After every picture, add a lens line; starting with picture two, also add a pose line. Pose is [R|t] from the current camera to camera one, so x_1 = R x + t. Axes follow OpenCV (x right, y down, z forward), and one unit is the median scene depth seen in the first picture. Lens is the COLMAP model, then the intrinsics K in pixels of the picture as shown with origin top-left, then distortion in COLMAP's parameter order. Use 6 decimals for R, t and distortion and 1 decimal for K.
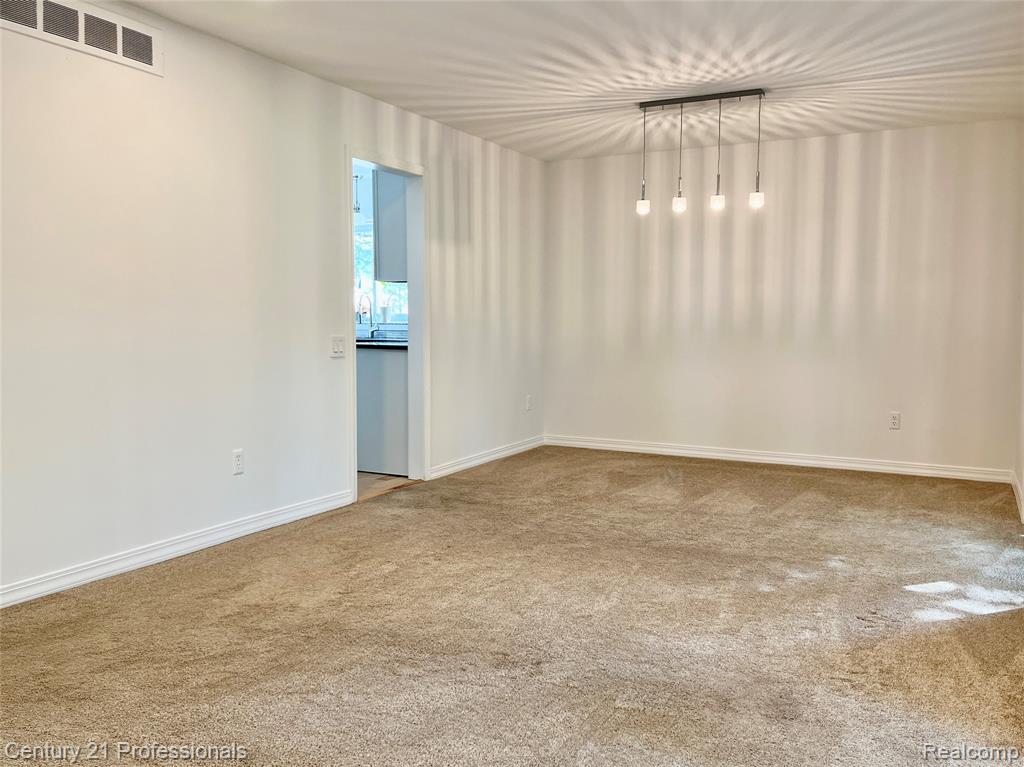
lens RADIAL K [[848.0, 0, 511.3], [0, 848.0, 380.7], [0, 0, 1]] dist [0.034133, -0.011113]
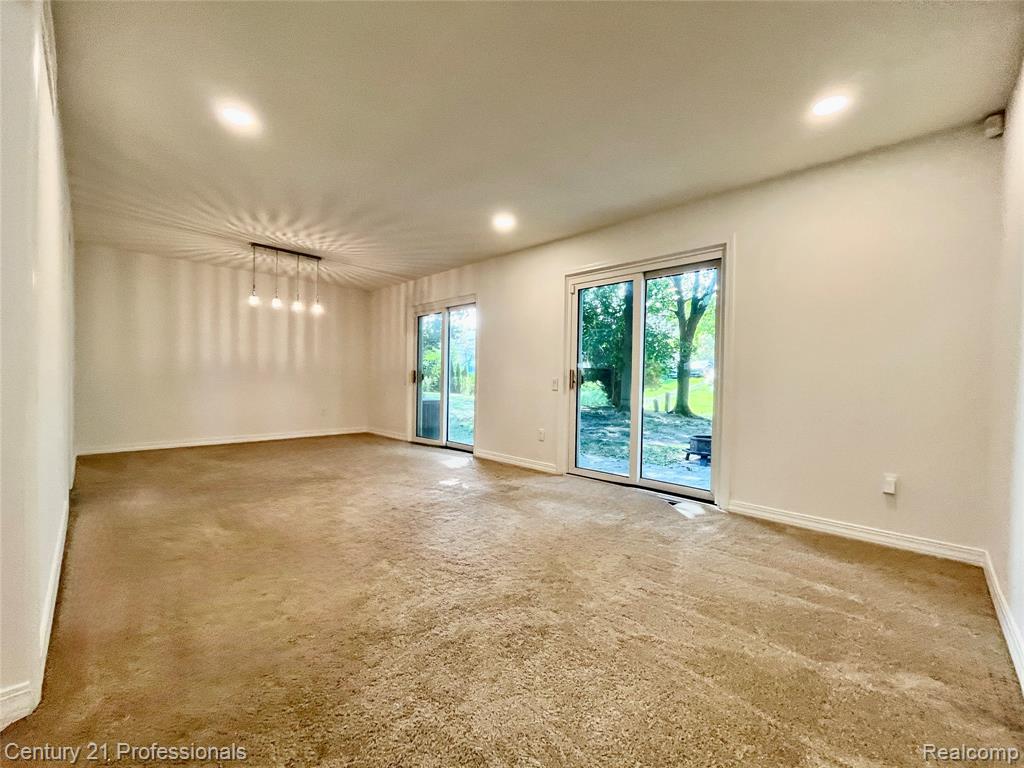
lens RADIAL K [[413.7, 0, 511.5], [0, 413.7, 388.9], [0, 0, 1]] dist [-0.003589, -0.000082]
pose [[0.293652, -0.024430, 0.955600, -0.559269], [0.049625, 0.998715, 0.010283, -0.000627], [-0.954623, 0.044402, 0.294487, 0.254590]]
